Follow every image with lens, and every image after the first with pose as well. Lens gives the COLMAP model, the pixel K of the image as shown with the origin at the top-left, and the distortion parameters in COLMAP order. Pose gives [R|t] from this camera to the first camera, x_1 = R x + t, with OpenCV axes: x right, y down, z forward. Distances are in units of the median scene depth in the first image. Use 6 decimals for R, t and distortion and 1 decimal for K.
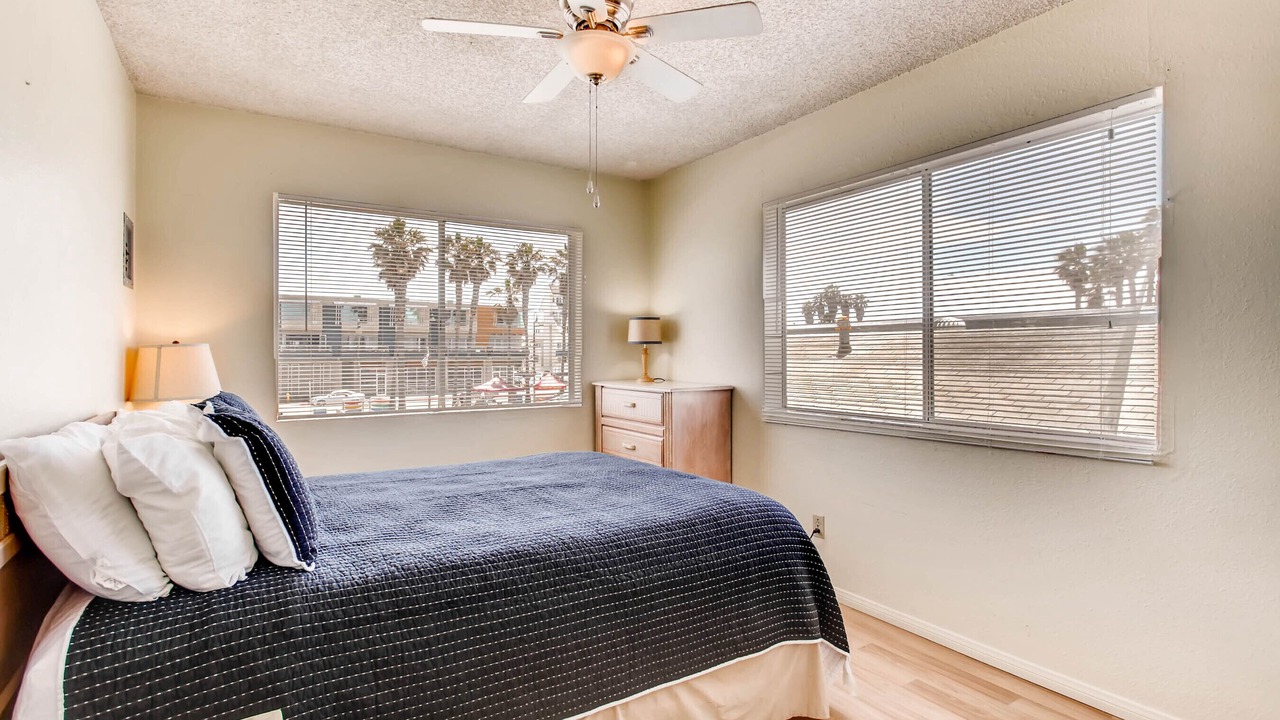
lens RADIAL K [[633.5, 0, 641.2], [0, 633.5, 368.1], [0, 0, 1]] dist [-0.003144, -0.000463]
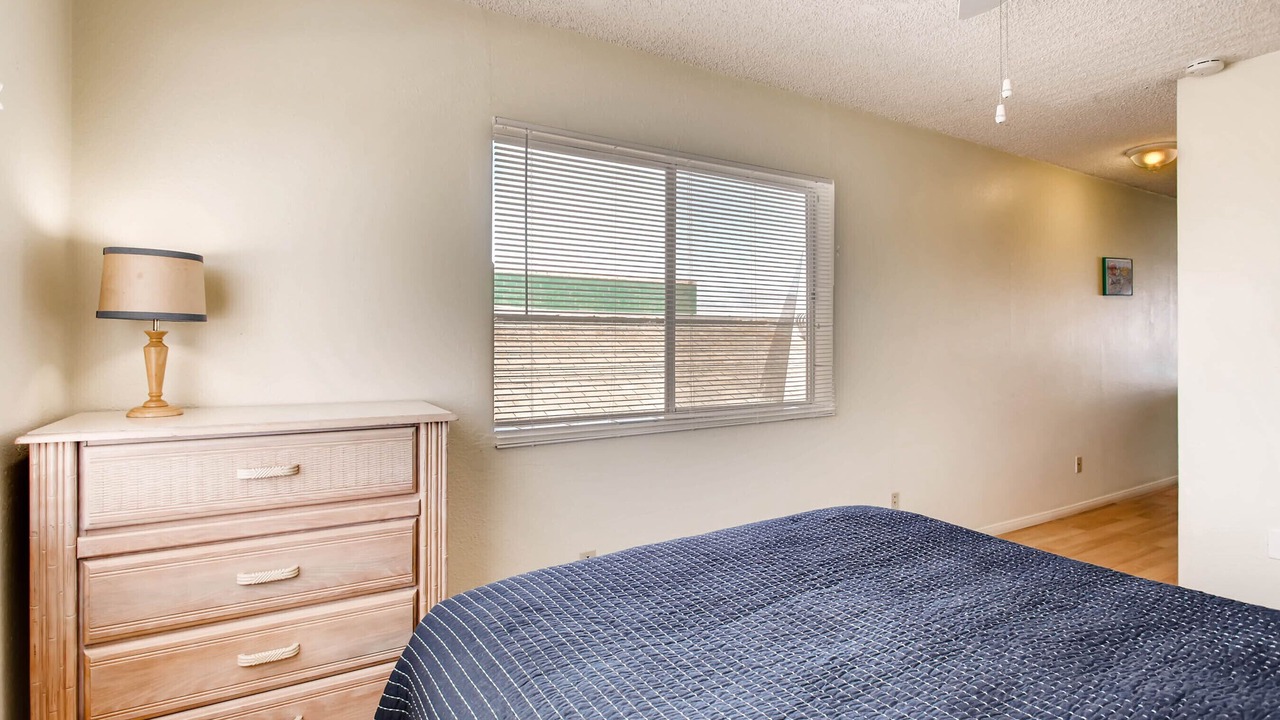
lens RADIAL K [[633.5, 0, 641.2], [0, 633.5, 368.1], [0, 0, 1]] dist [-0.003144, -0.000463]
pose [[-0.006048, -0.024725, 0.999676, -0.459021], [0.028060, 0.999296, 0.024886, -0.011539], [-0.999588, 0.028201, -0.005350, 0.848517]]
